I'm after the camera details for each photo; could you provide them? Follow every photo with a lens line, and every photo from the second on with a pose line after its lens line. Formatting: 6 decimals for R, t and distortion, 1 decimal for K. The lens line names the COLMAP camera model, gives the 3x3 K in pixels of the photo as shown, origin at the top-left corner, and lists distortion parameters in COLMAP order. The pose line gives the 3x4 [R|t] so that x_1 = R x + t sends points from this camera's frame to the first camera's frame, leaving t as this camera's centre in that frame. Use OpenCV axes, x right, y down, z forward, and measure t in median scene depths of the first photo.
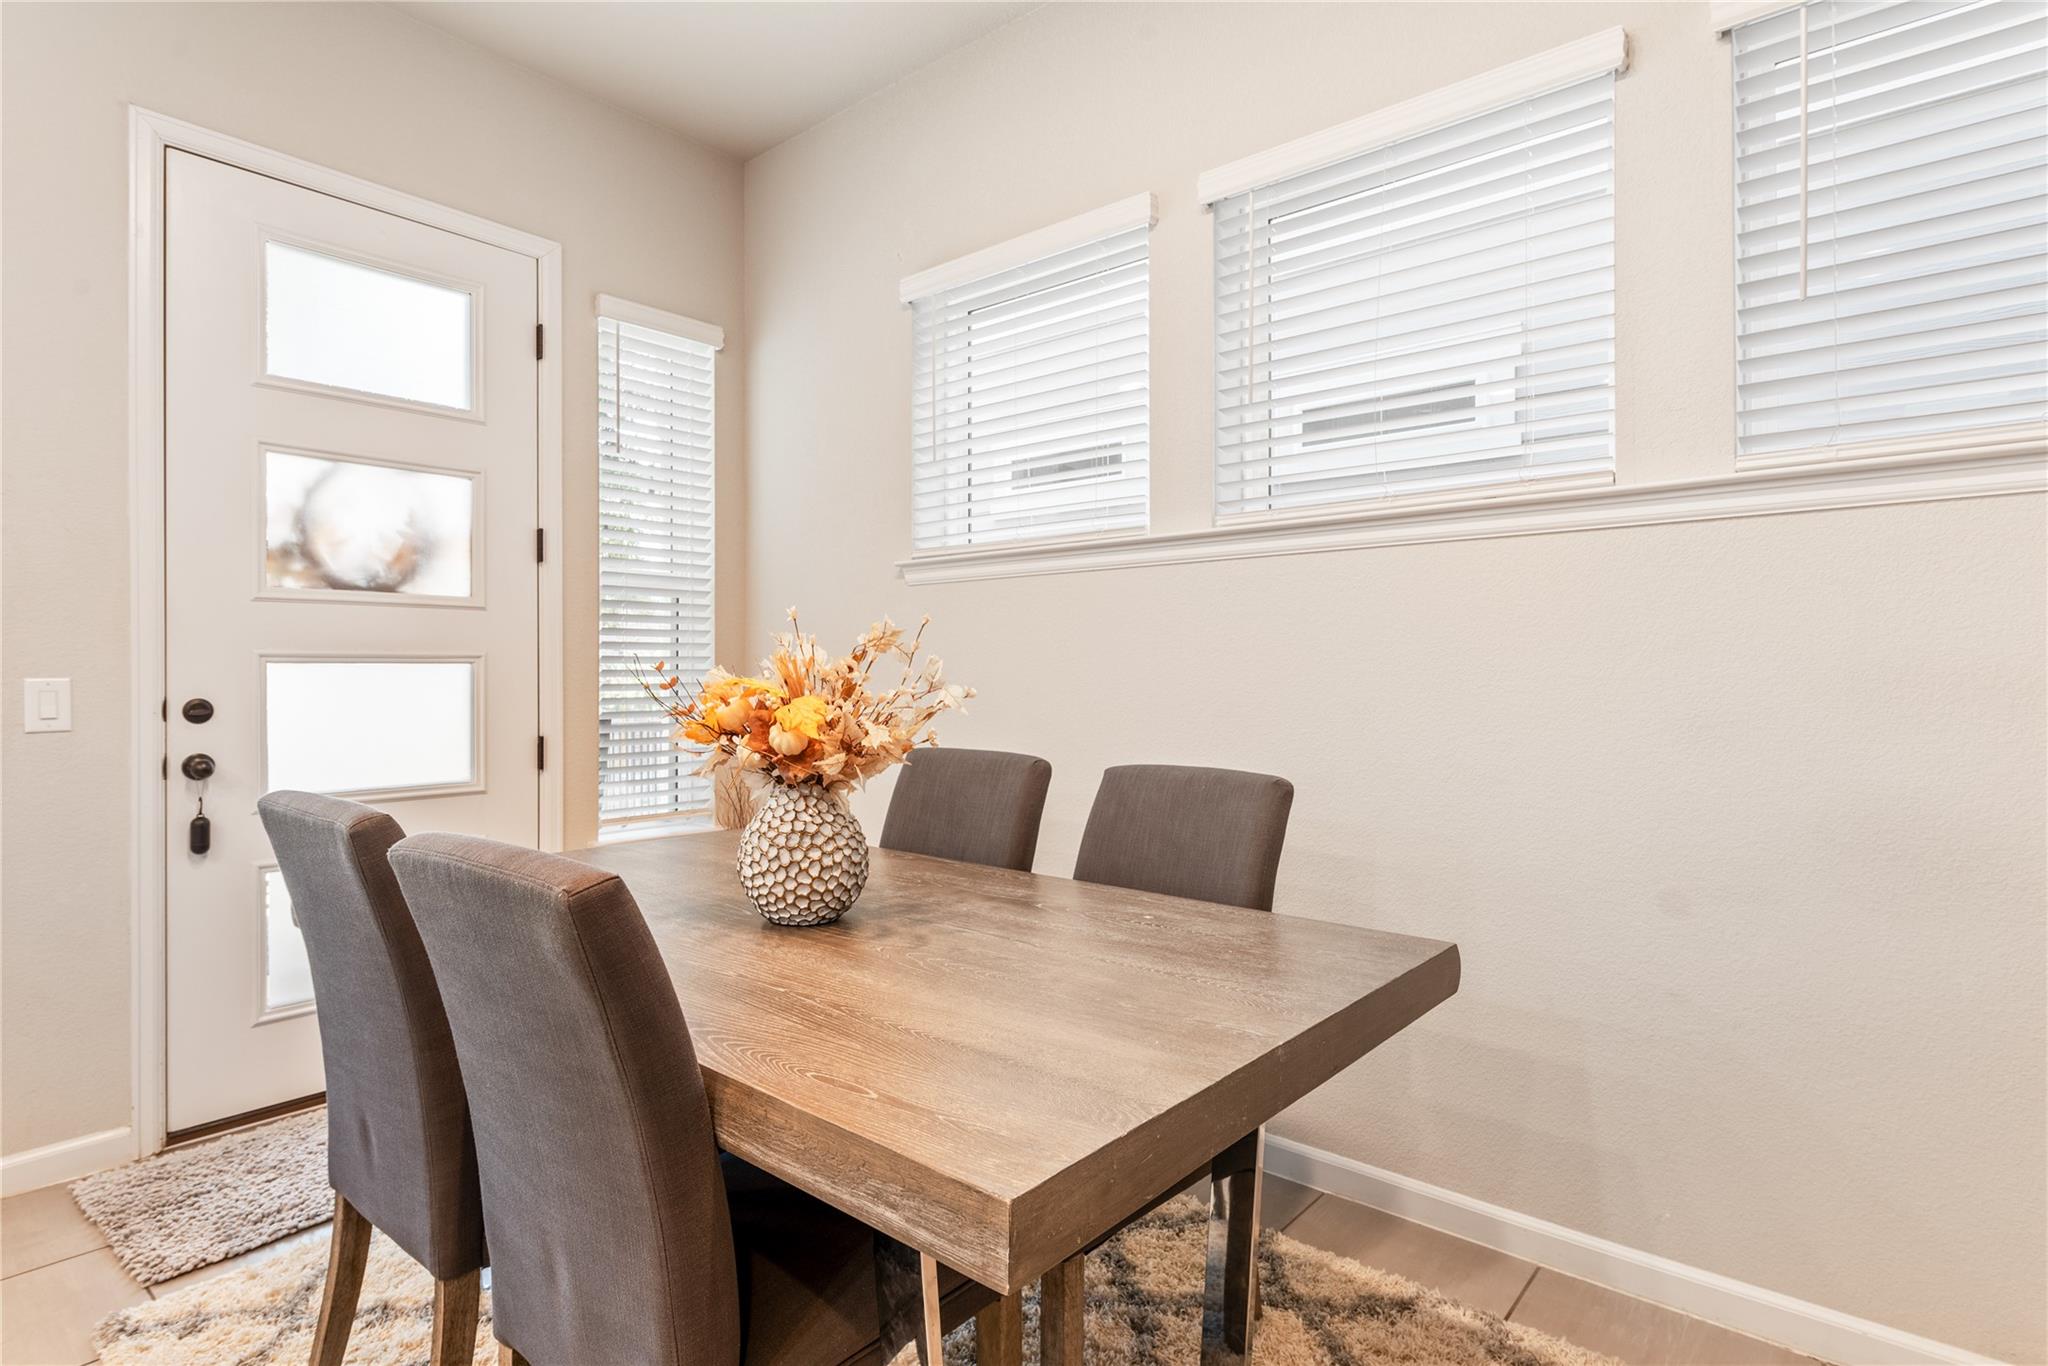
lens RADIAL K [[1076.3, 0, 1027.5], [0, 1076.3, 685.0], [0, 0, 1]] dist [0.006662, -0.000358]
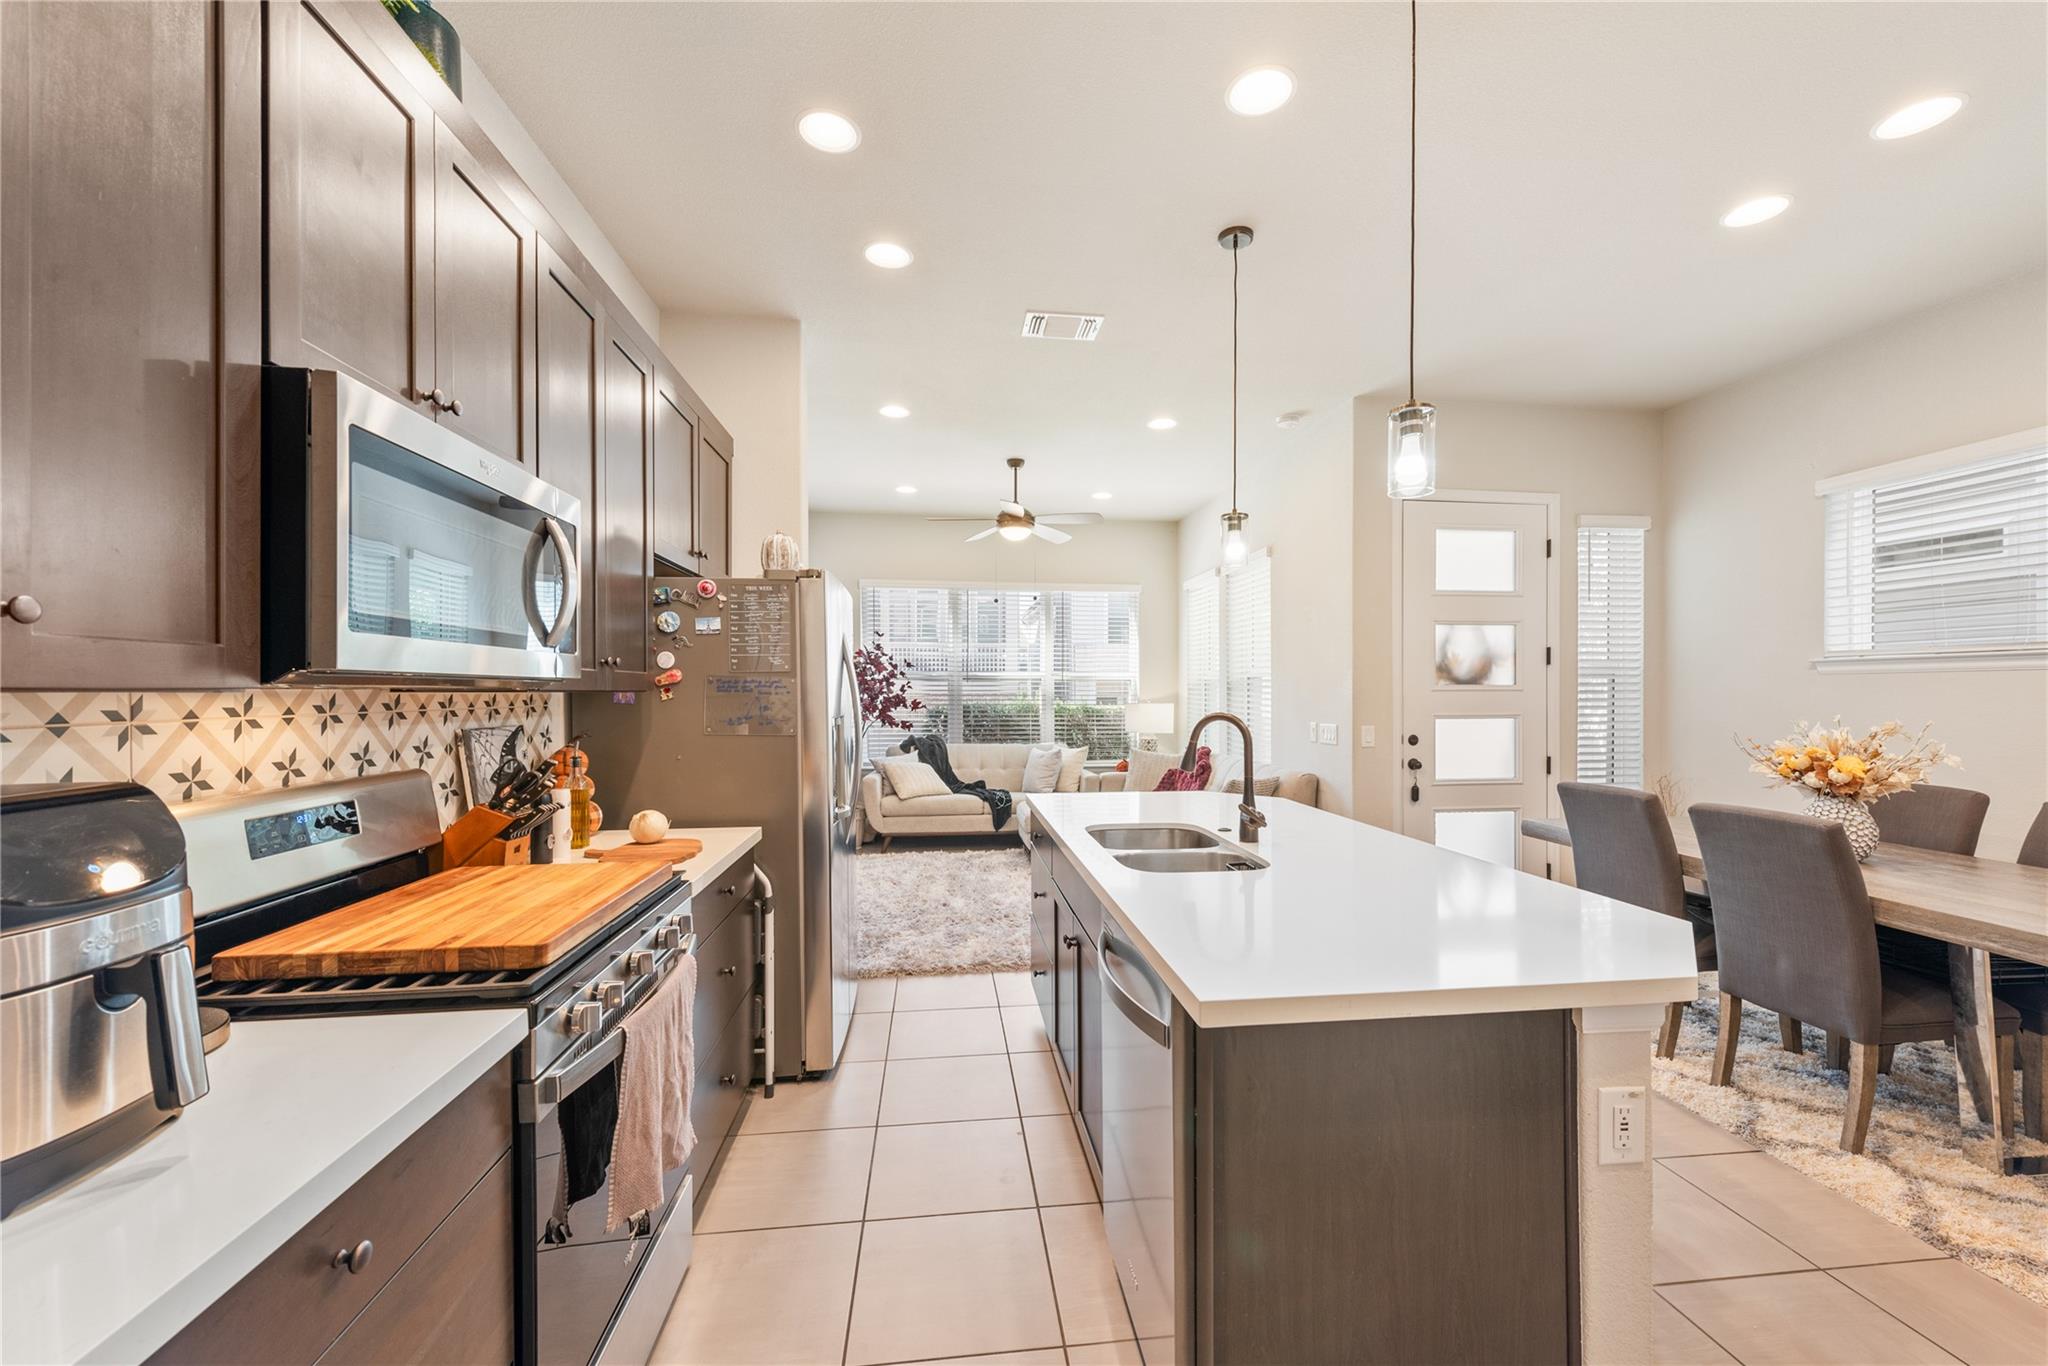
lens RADIAL K [[807.2, 0, 1027.6], [0, 807.2, 700.8], [0, 0, 1]] dist [0.002388, -0.000238]
pose [[0.733738, 0.006499, -0.679401, -0.186172], [-0.004443, 0.999979, 0.004768, -0.061944], [0.679418, -0.000480, 0.733751, -0.800456]]
